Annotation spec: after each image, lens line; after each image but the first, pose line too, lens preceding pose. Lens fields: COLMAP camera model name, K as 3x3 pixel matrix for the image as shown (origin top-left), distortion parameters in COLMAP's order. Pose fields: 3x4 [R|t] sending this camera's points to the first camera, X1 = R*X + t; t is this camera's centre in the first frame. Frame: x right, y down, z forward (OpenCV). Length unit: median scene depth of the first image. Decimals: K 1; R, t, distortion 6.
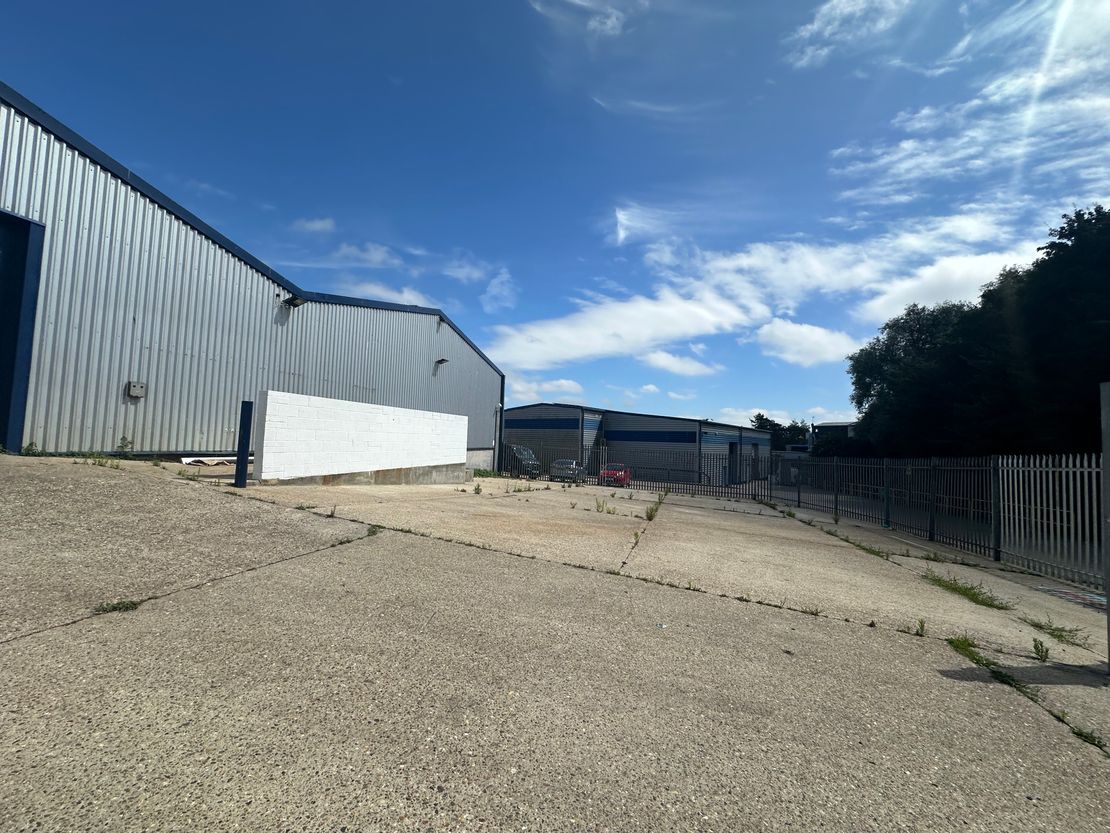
lens RADIAL K [[440.0, 0, 550.1], [0, 440.0, 415.8], [0, 0, 1]] dist [-0.003063, 0.000525]
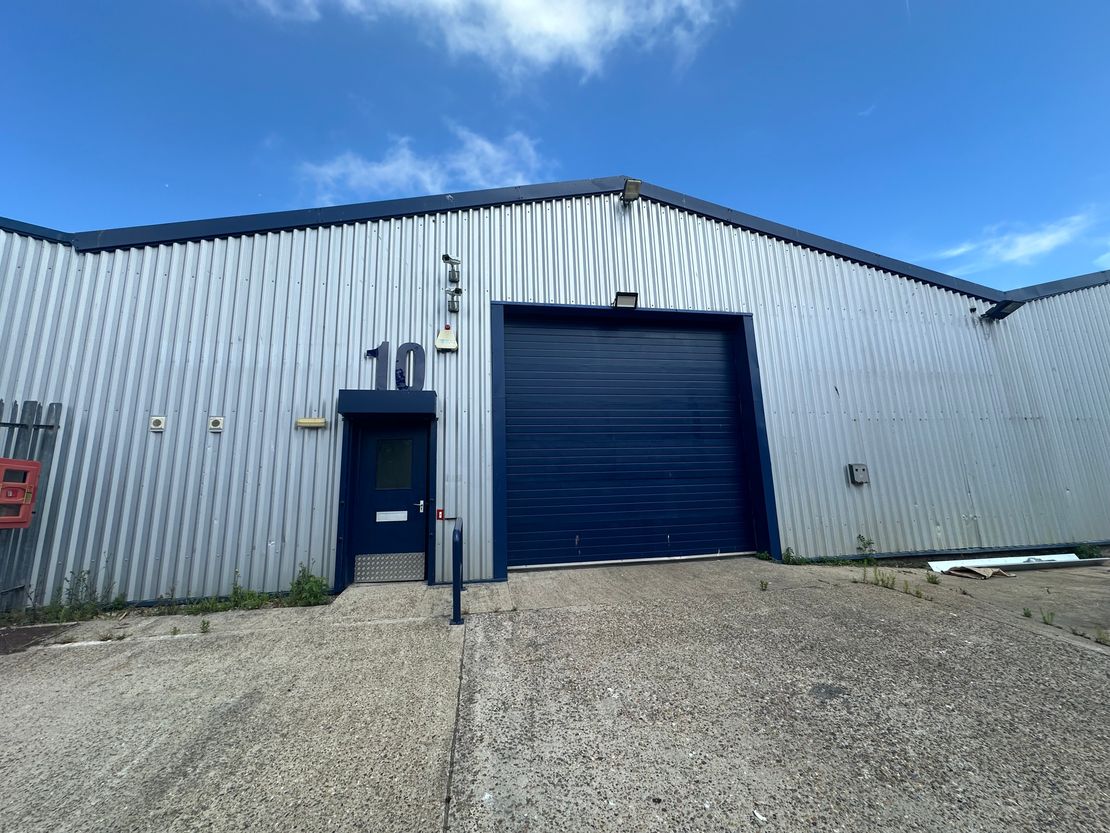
lens RADIAL K [[440.0, 0, 547.3], [0, 440.0, 420.5], [0, 0, 1]] dist [-0.003063, 0.000525]
pose [[0.433342, -0.226897, -0.872200, -0.390593], [0.102519, 0.973917, -0.202423, -0.041721], [0.895380, -0.001698, 0.445300, 0.118824]]
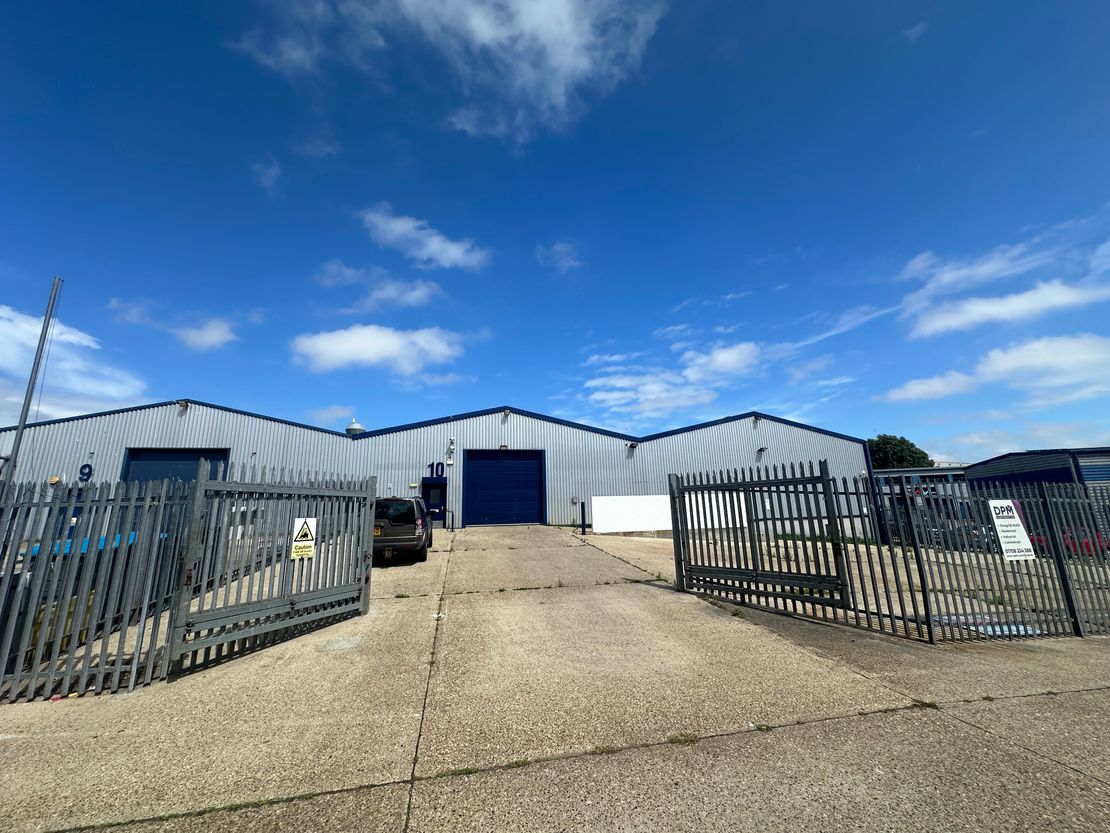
lens RADIAL K [[440.0, 0, 548.7], [0, 440.0, 420.7], [0, 0, 1]] dist [-0.003063, 0.000525]
pose [[0.449406, -0.242340, -0.859829, 1.109701], [0.095057, 0.970009, -0.223710, 0.044149], [0.888256, 0.018804, 0.458964, -0.284060]]
